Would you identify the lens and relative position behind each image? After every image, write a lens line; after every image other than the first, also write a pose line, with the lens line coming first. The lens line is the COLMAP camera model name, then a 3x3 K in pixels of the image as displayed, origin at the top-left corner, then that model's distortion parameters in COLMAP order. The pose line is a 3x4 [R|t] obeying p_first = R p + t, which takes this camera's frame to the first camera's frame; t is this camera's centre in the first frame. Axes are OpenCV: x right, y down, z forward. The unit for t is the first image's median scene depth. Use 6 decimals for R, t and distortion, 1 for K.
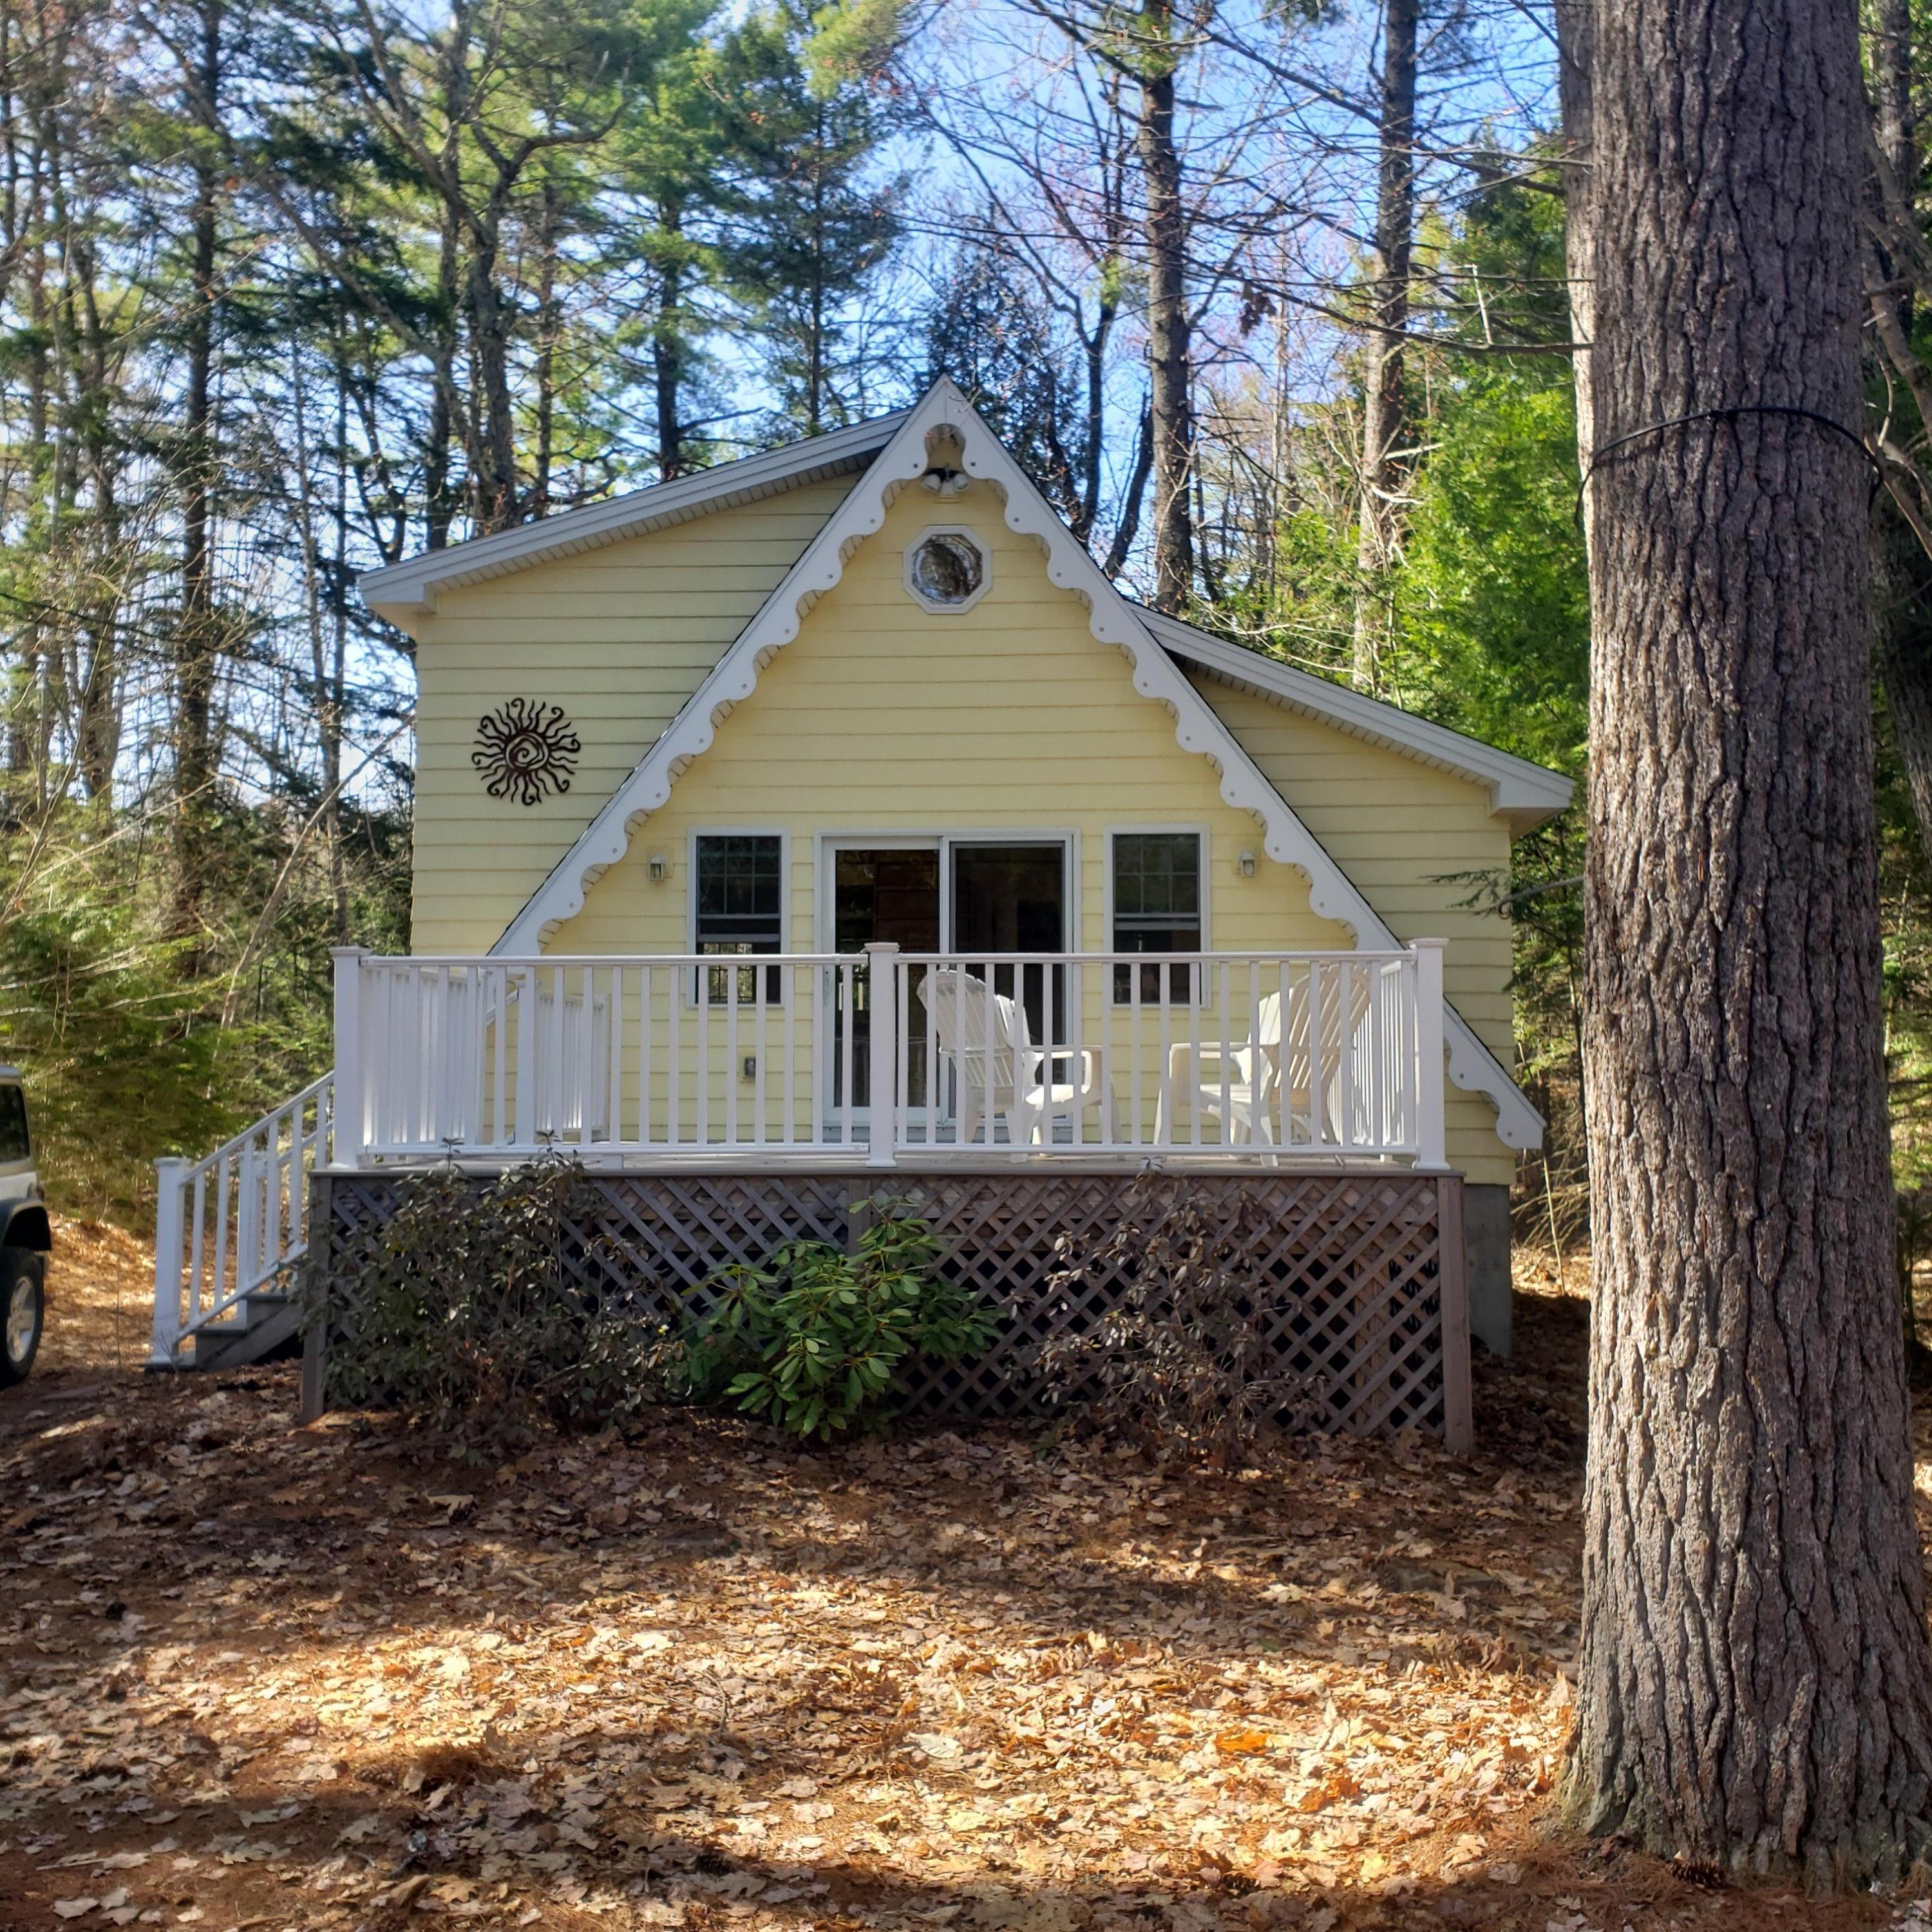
lens RADIAL K [[2003.0, 0, 932.7], [0, 2003.0, 964.7], [0, 0, 1]] dist [0.049612, -0.042049]
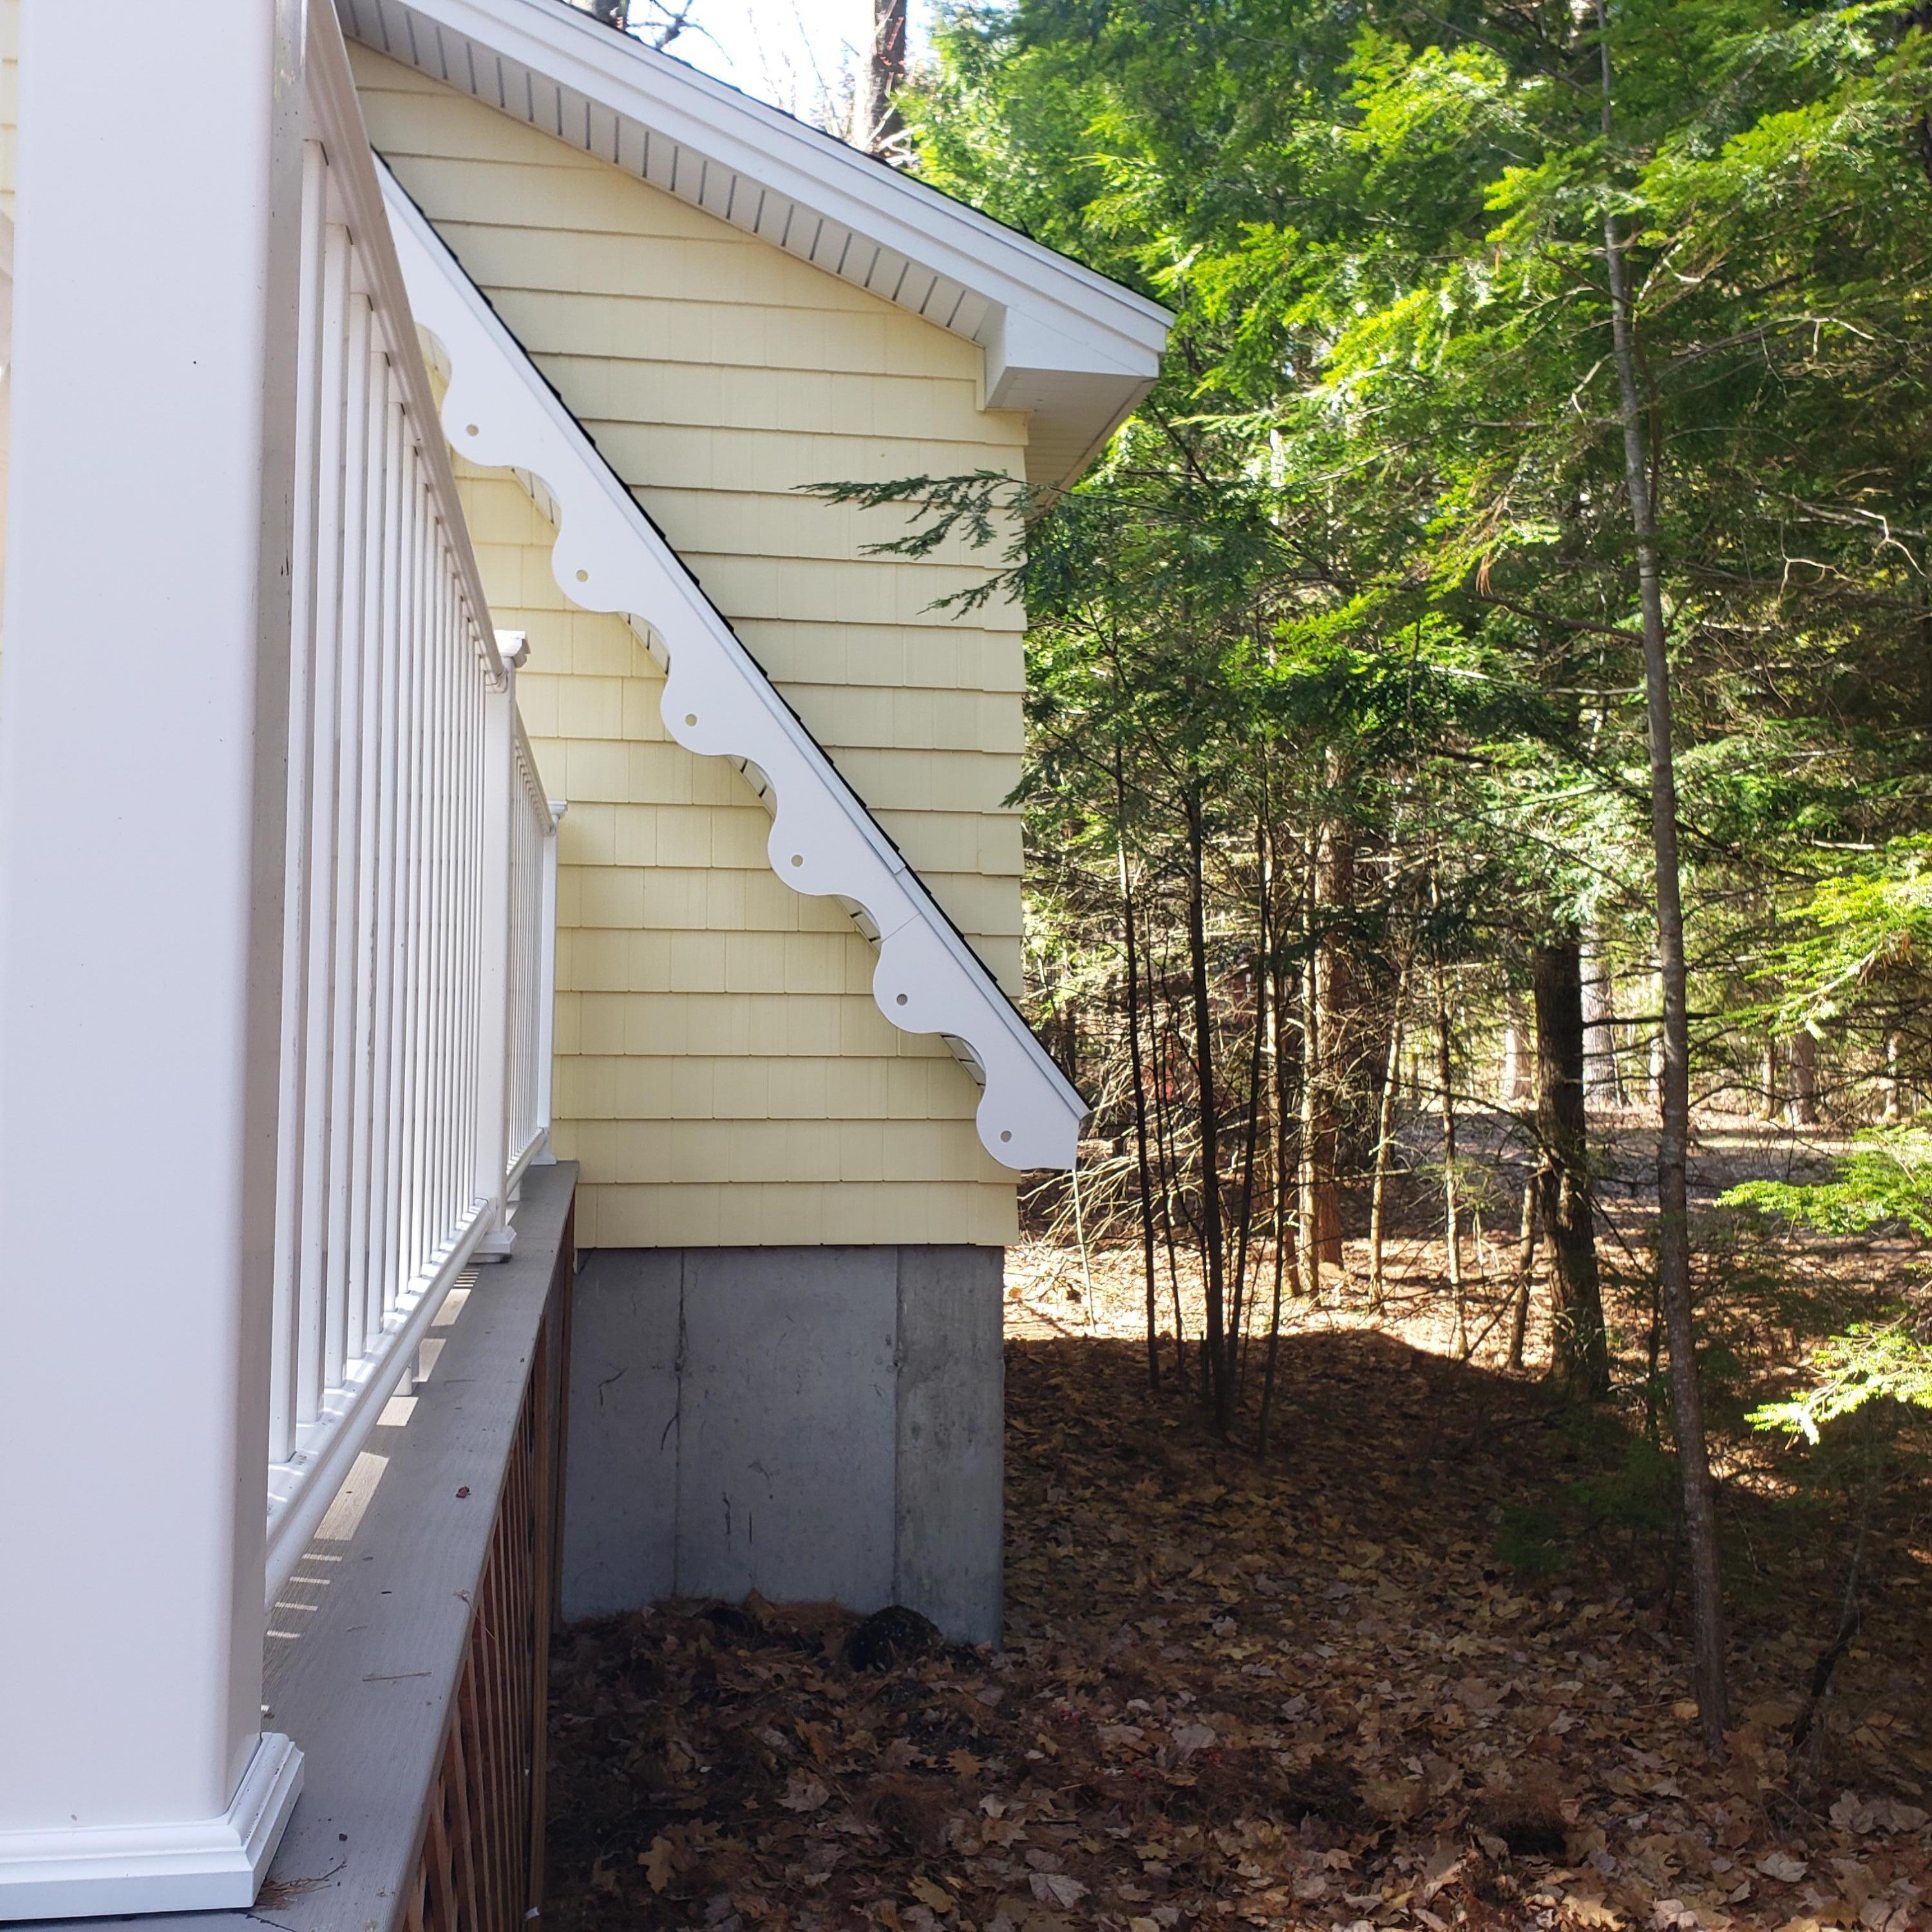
lens RADIAL K [[2003.0, 0, 932.7], [0, 2003.0, 964.7], [0, 0, 1]] dist [0.049612, -0.042049]
pose [[0.973883, 0.012225, 0.226723, 0.159855], [-0.019575, 0.999352, 0.030198, 0.033361], [-0.226207, -0.033847, 0.973491, 0.539019]]
